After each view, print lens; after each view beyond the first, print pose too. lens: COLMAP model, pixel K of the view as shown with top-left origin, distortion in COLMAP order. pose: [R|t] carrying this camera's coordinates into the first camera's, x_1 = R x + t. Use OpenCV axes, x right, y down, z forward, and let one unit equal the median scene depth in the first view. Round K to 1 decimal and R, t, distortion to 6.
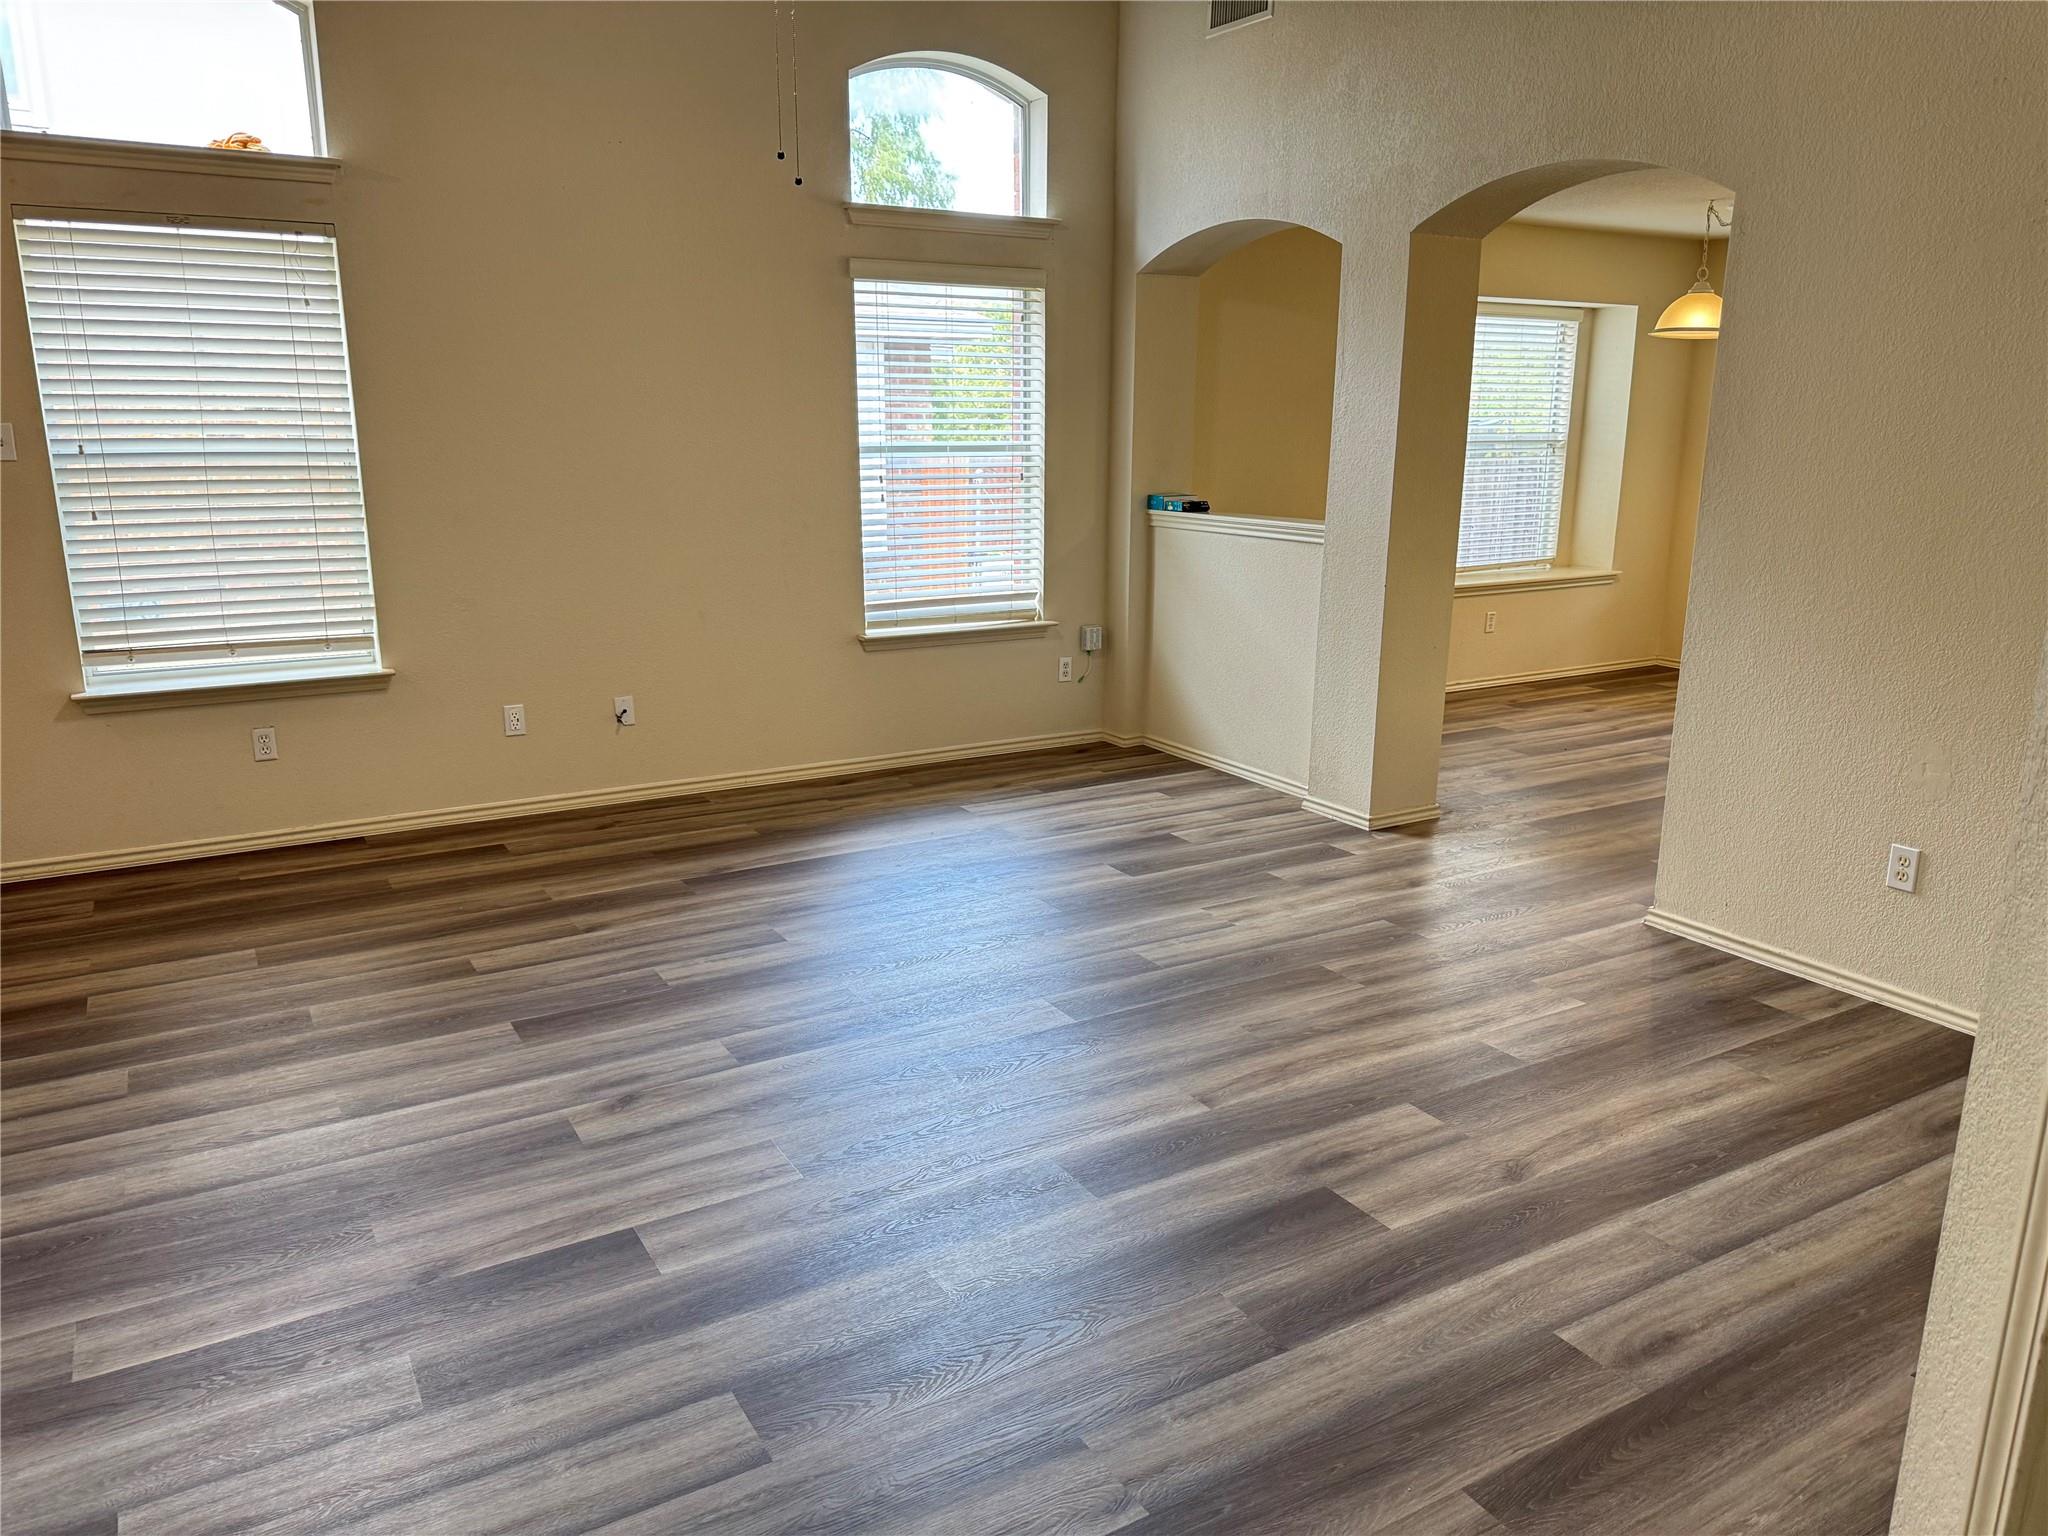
lens RADIAL K [[1442.2, 0, 1016.8], [0, 1442.2, 766.7], [0, 0, 1]] dist [0.022600, -0.021398]
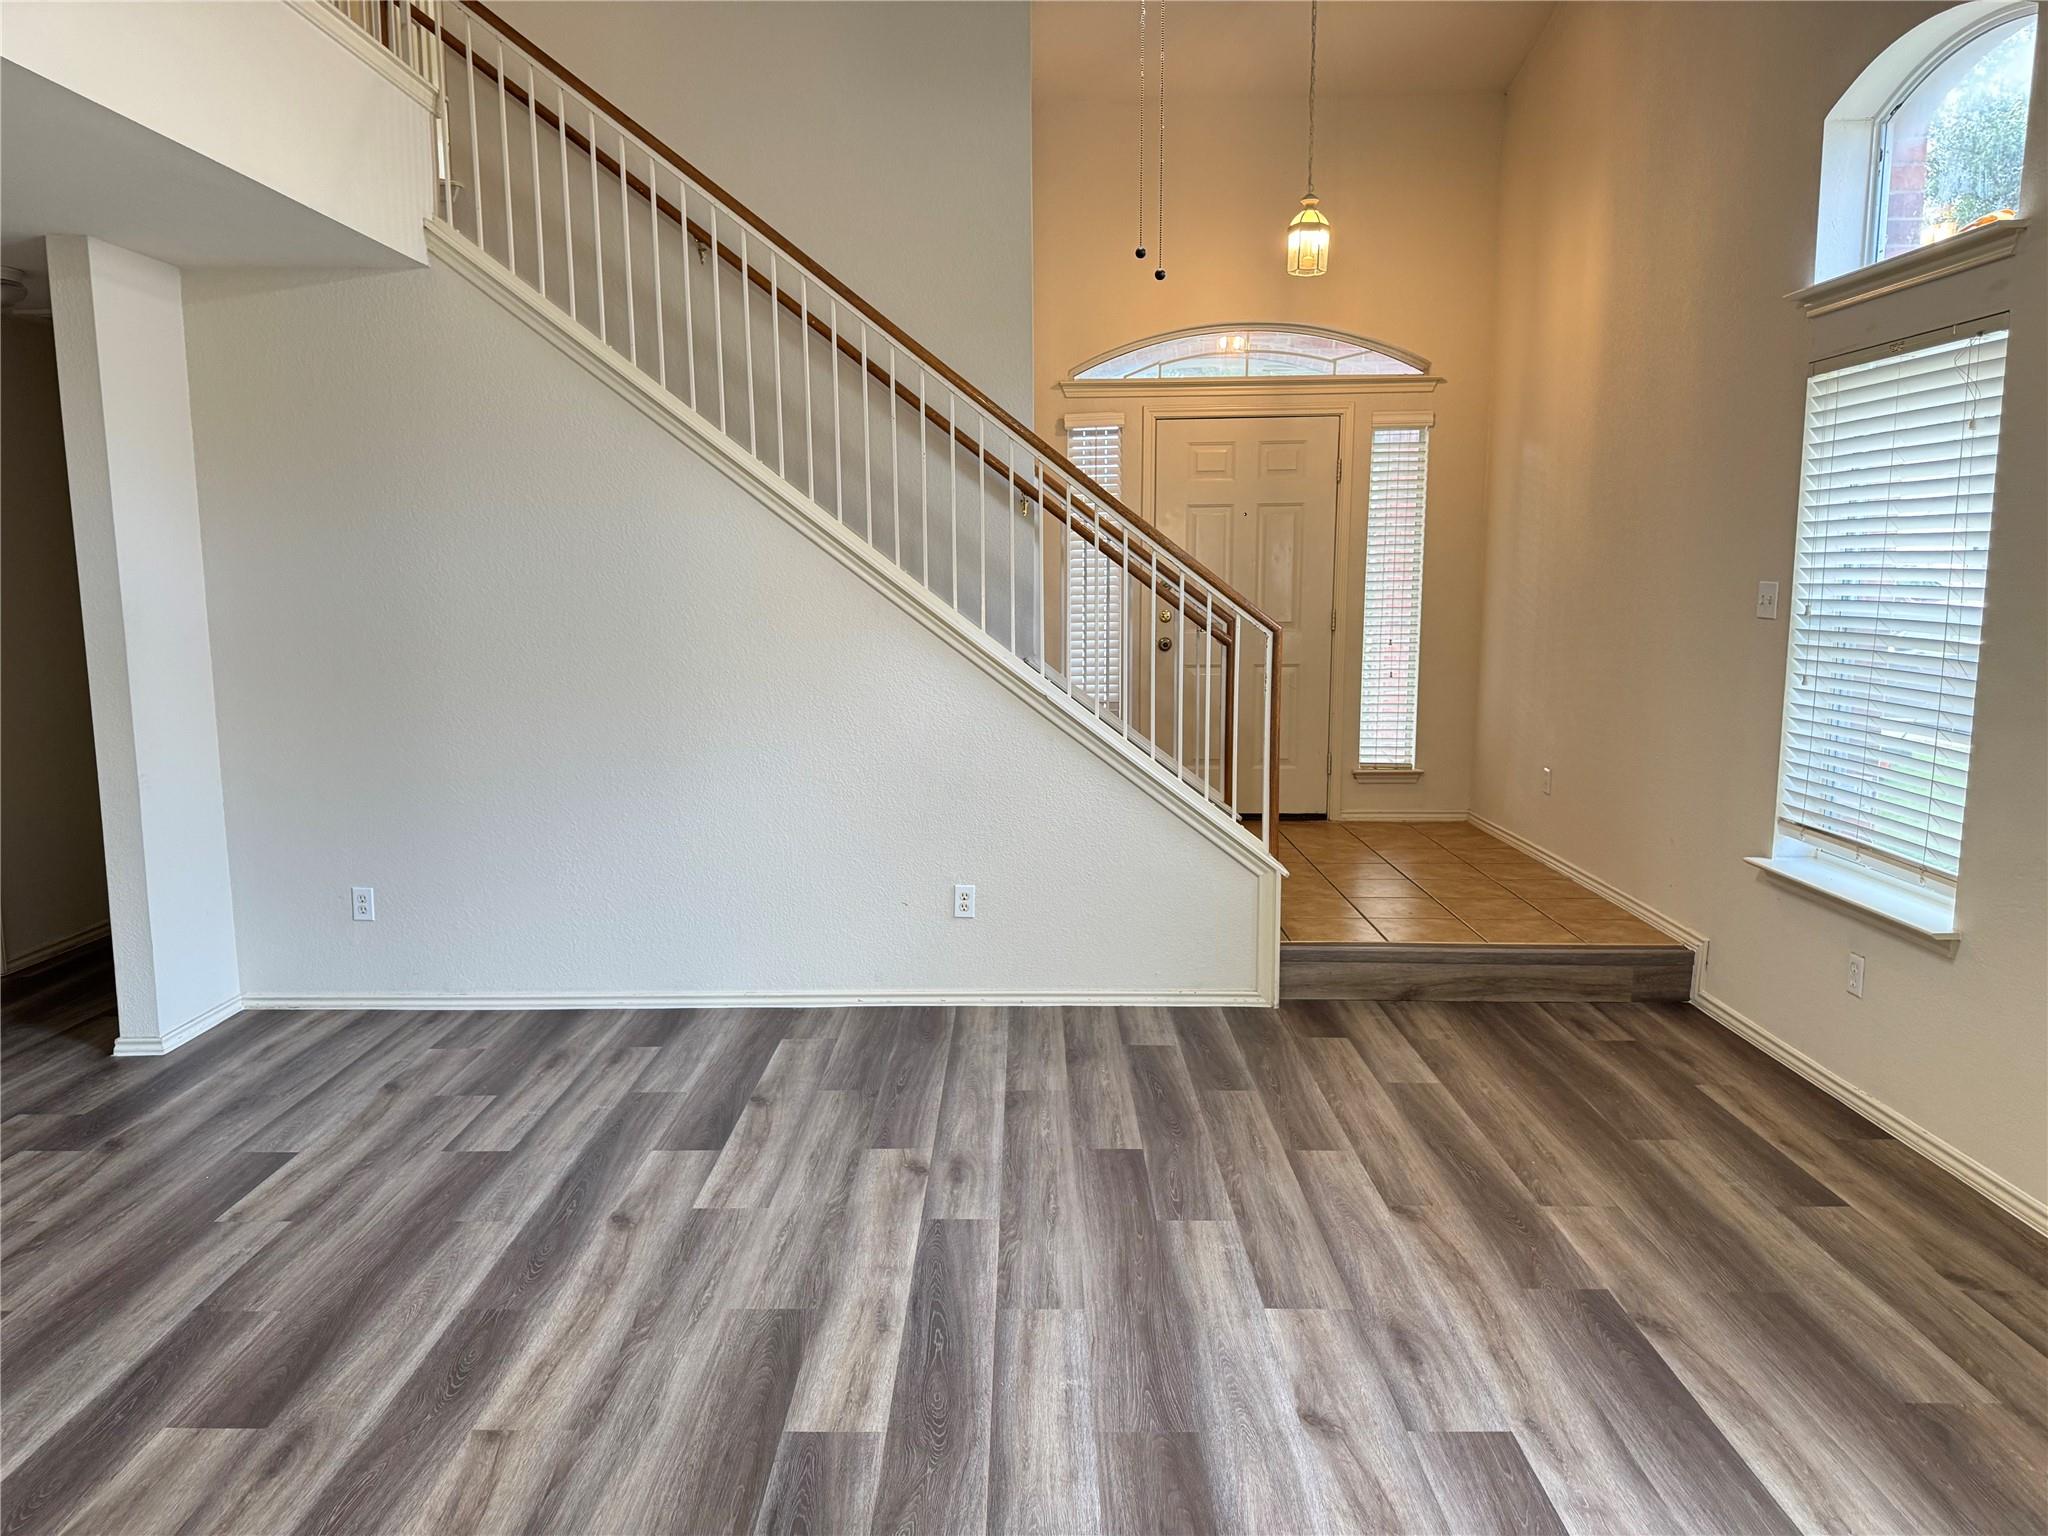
lens RADIAL K [[1442.2, 0, 1014.3], [0, 1442.2, 766.6], [0, 0, 1]] dist [0.022600, -0.021398]
pose [[-0.509636, 0.129786, -0.850545, 0.499878], [-0.200819, 0.943310, 0.264269, -0.310471], [0.836626, 0.305486, -0.454681, 1.213824]]
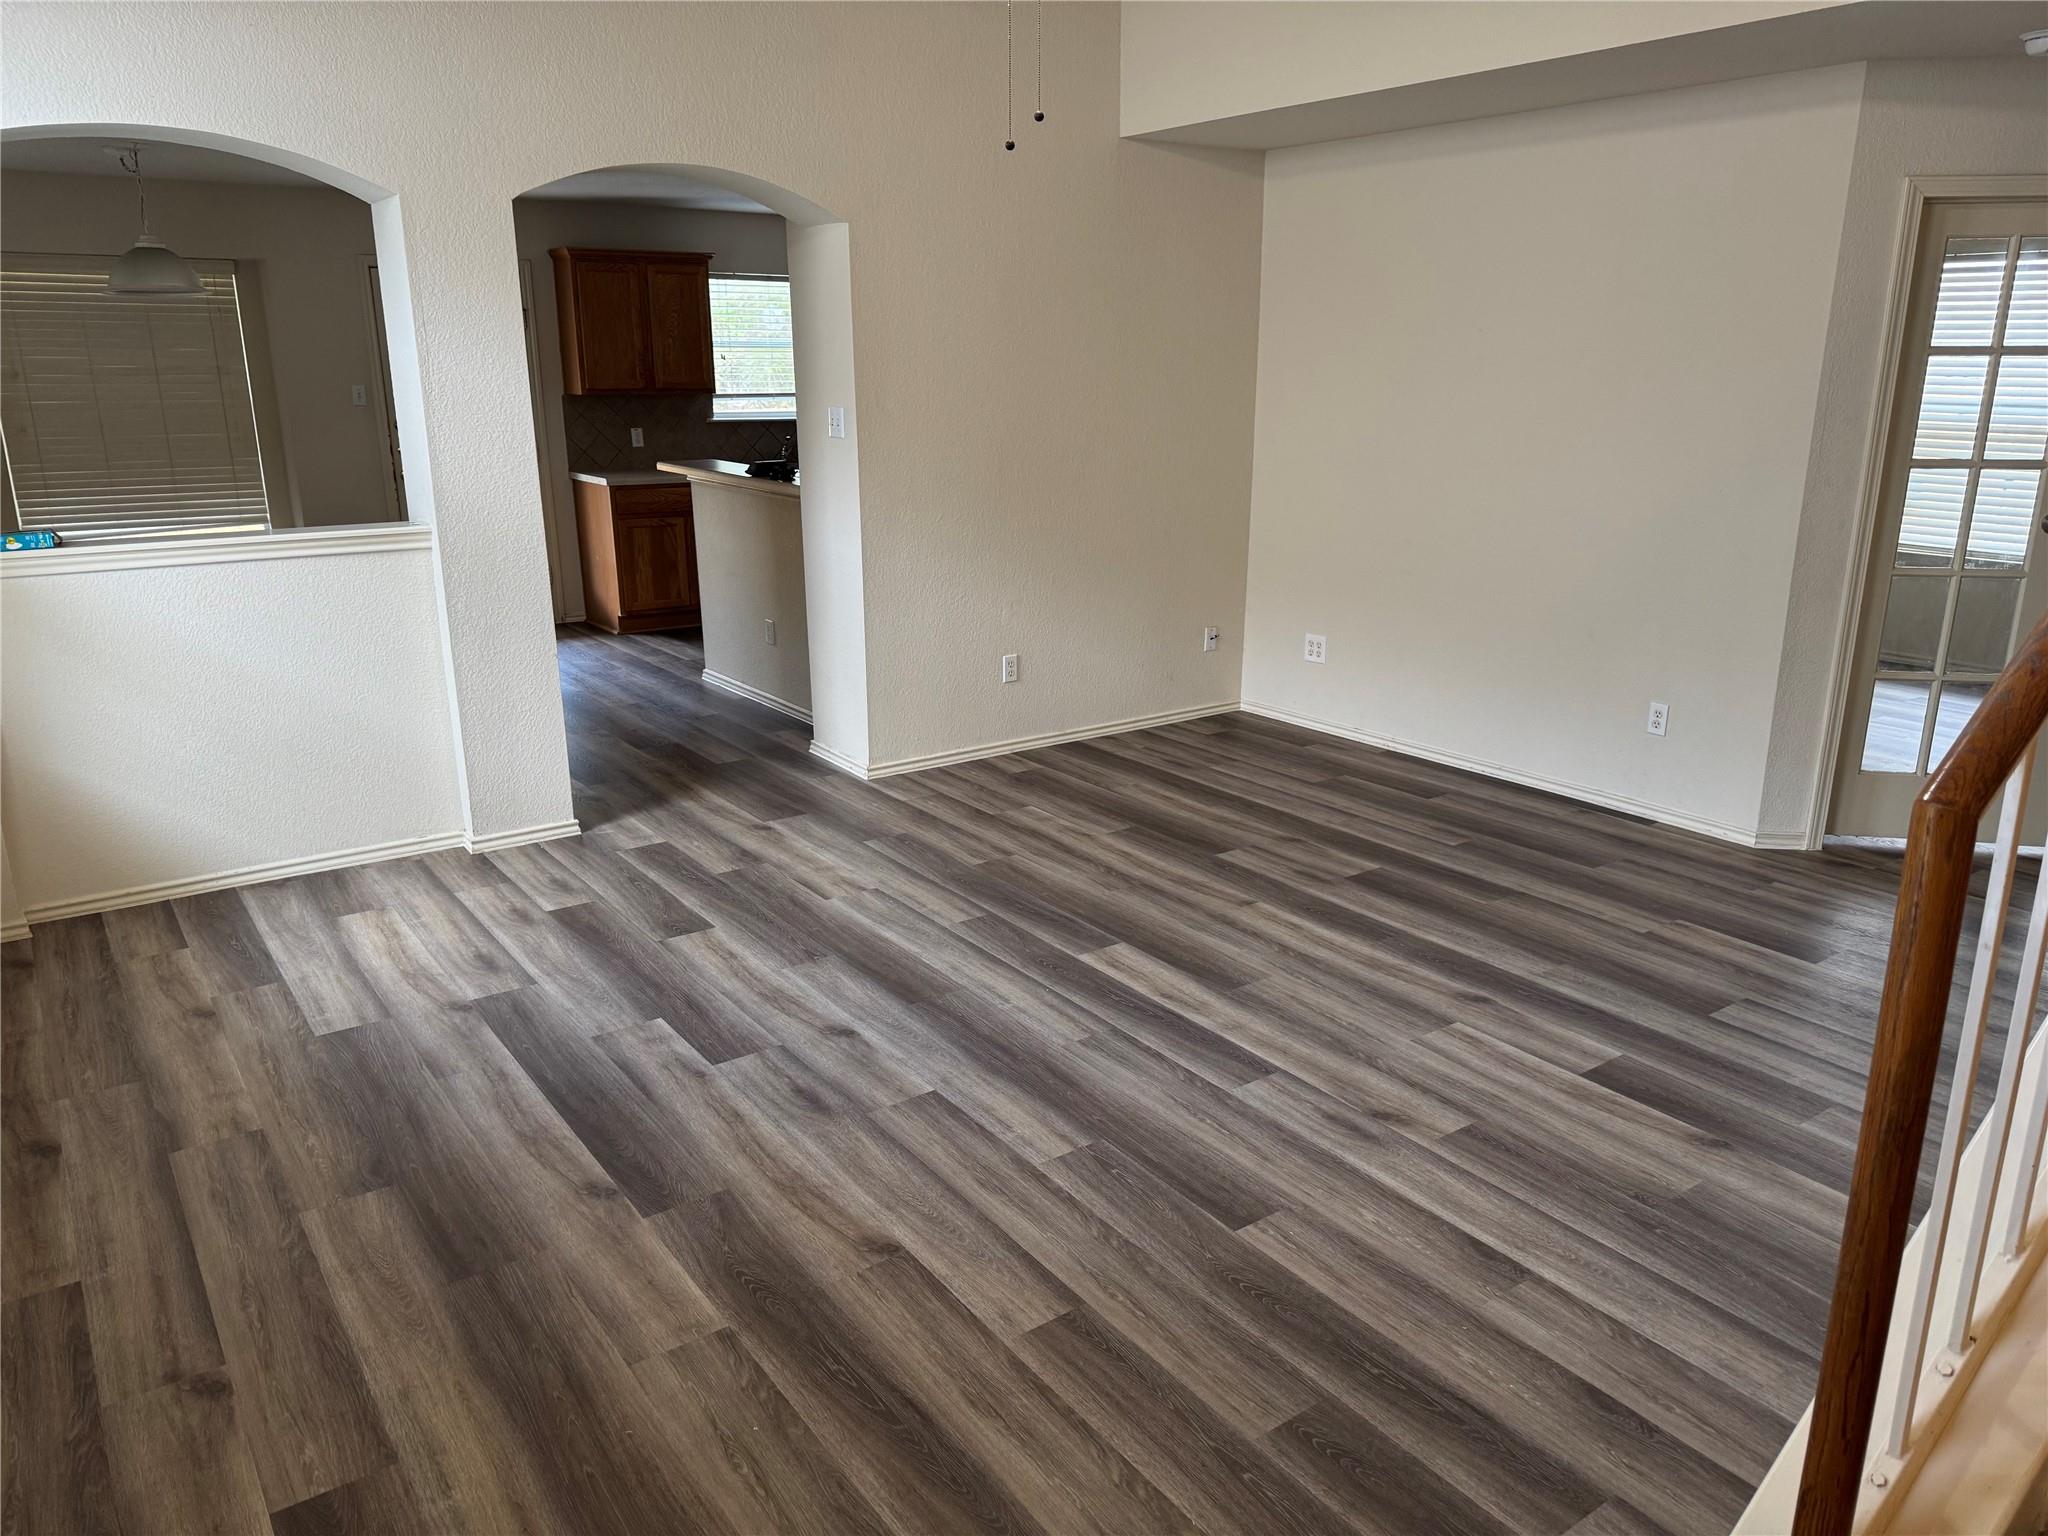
lens RADIAL K [[1442.2, 0, 1023.3], [0, 1442.2, 769.8], [0, 0, 1]] dist [0.022600, -0.021398]
pose [[-0.095010, -0.277654, 0.955971, -0.933728], [0.232915, 0.927460, 0.292521, -0.281470], [-0.967845, 0.250453, -0.023448, 0.989174]]
